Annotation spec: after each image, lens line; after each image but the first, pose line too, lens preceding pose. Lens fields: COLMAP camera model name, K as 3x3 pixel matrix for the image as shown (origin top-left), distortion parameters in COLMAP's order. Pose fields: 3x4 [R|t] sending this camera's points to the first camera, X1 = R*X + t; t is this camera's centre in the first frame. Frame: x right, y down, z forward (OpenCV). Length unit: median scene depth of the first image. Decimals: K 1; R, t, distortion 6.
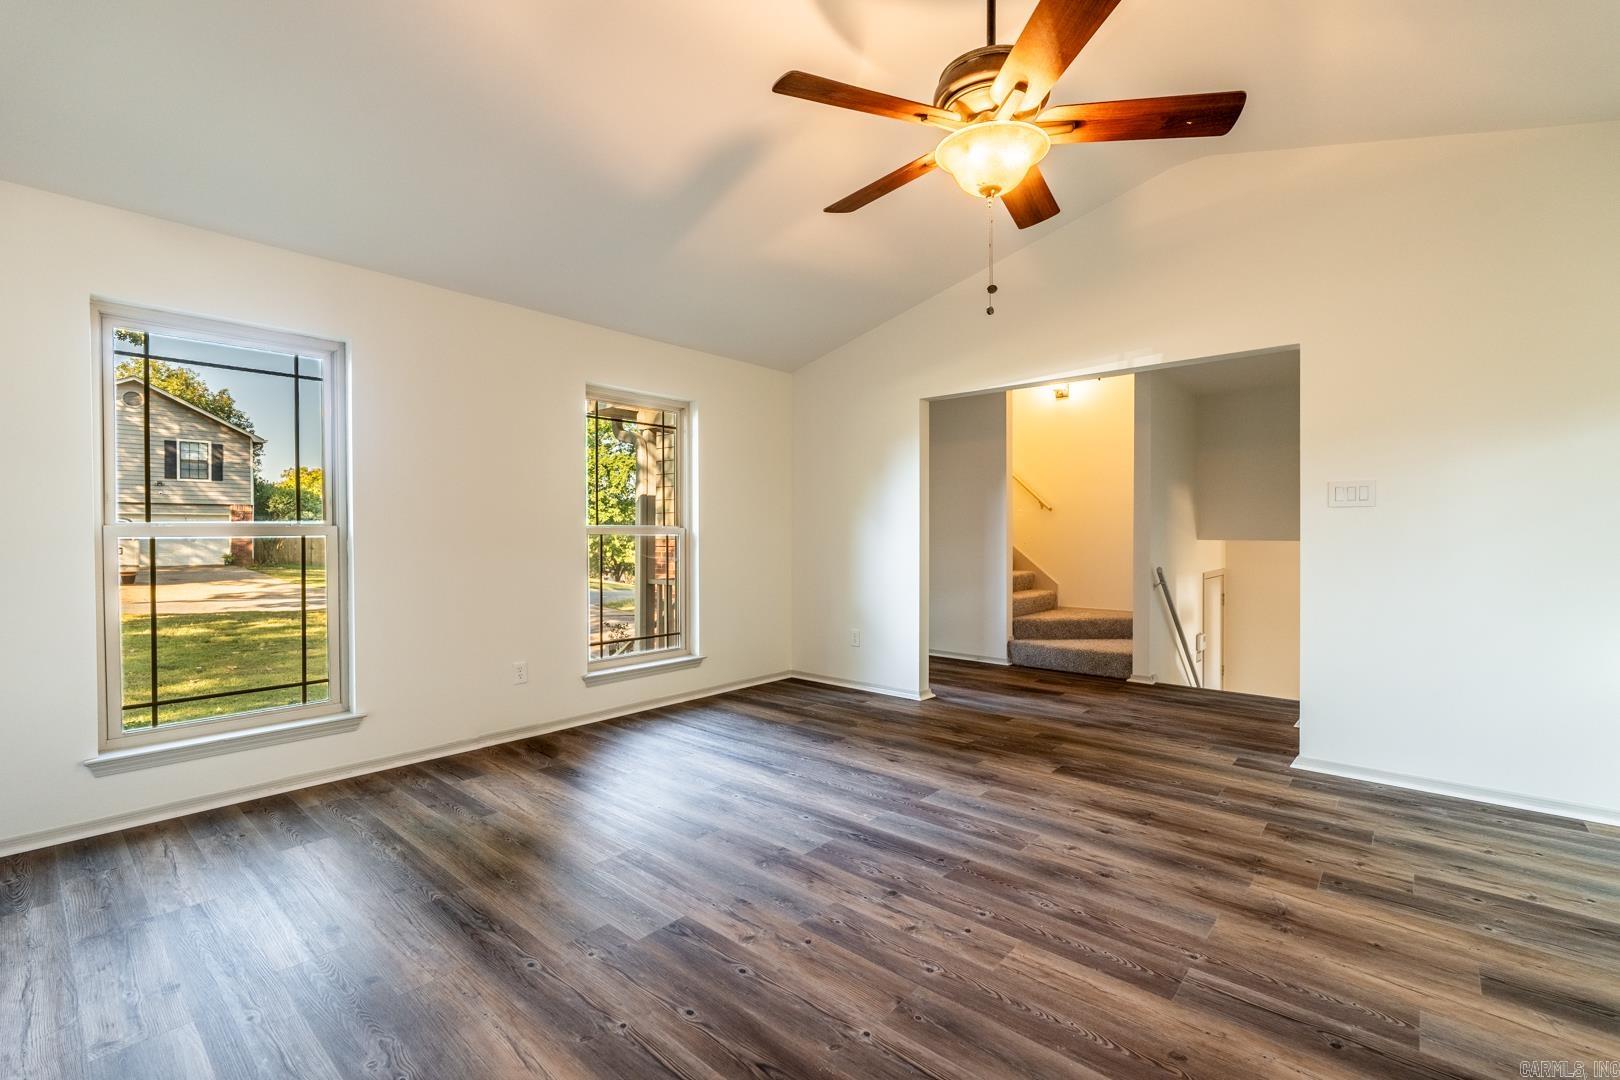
lens RADIAL K [[710.2, 0, 809.4], [0, 710.2, 541.7], [0, 0, 1]] dist [-0.006178, 0.000889]
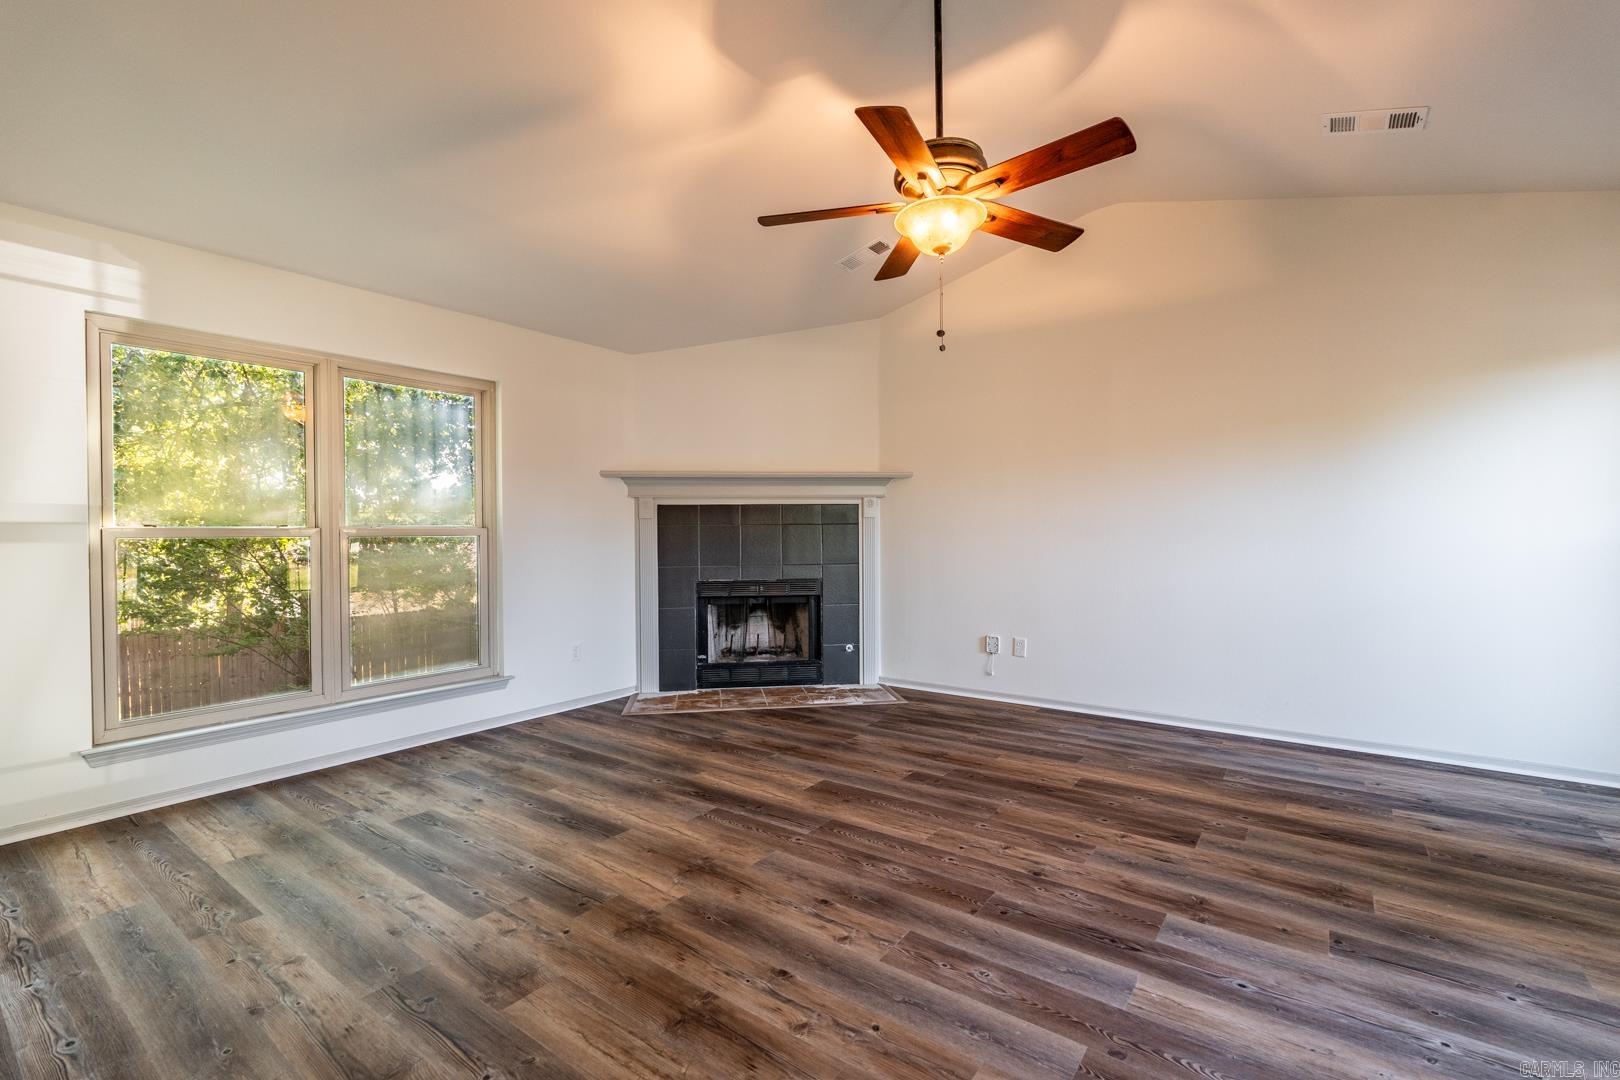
lens RADIAL K [[710.2, 0, 810.1], [0, 710.2, 534.9], [0, 0, 1]] dist [-0.006178, 0.000889]
pose [[-0.996571, 0.009290, -0.082213, 0.458440], [0.008091, 0.999856, 0.014906, -0.017950], [0.082340, 0.014189, -0.996503, 1.729873]]
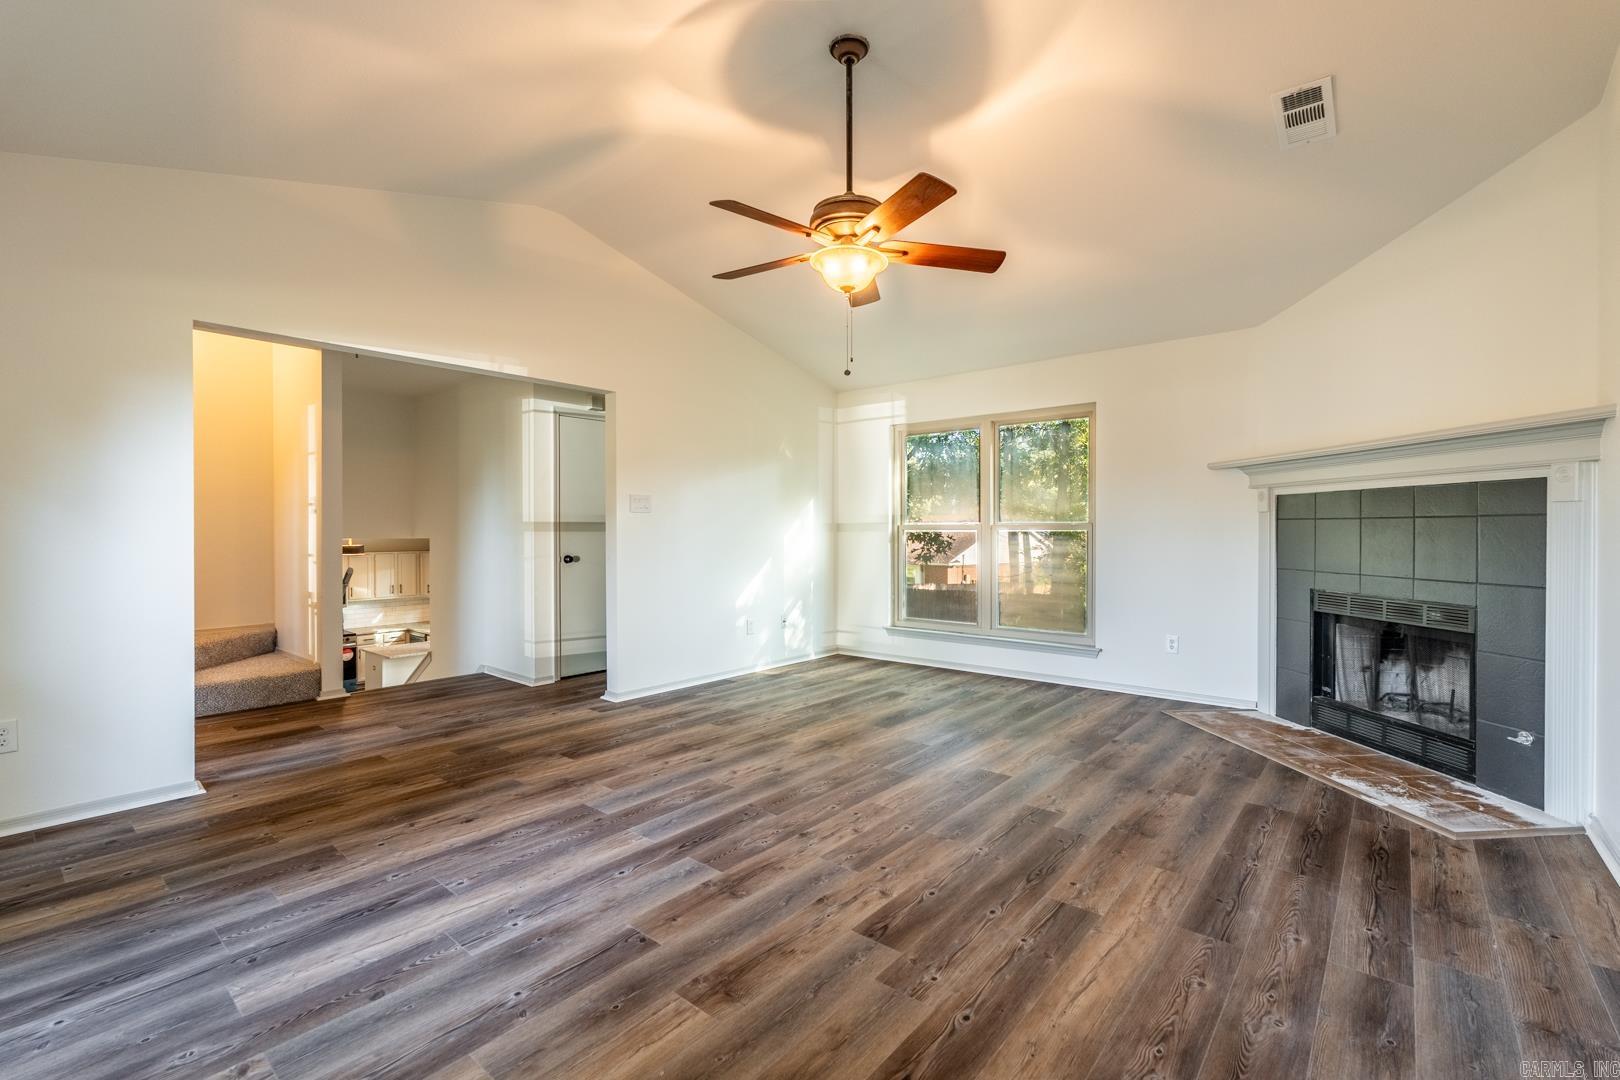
lens RADIAL K [[710.2, 0, 810.3], [0, 710.2, 534.1], [0, 0, 1]] dist [-0.006178, 0.000889]
pose [[-0.023310, -0.004910, 0.999716, -0.914165], [0.013412, 0.999896, 0.005223, -0.008451], [-0.999638, 0.013530, -0.023242, 0.870731]]
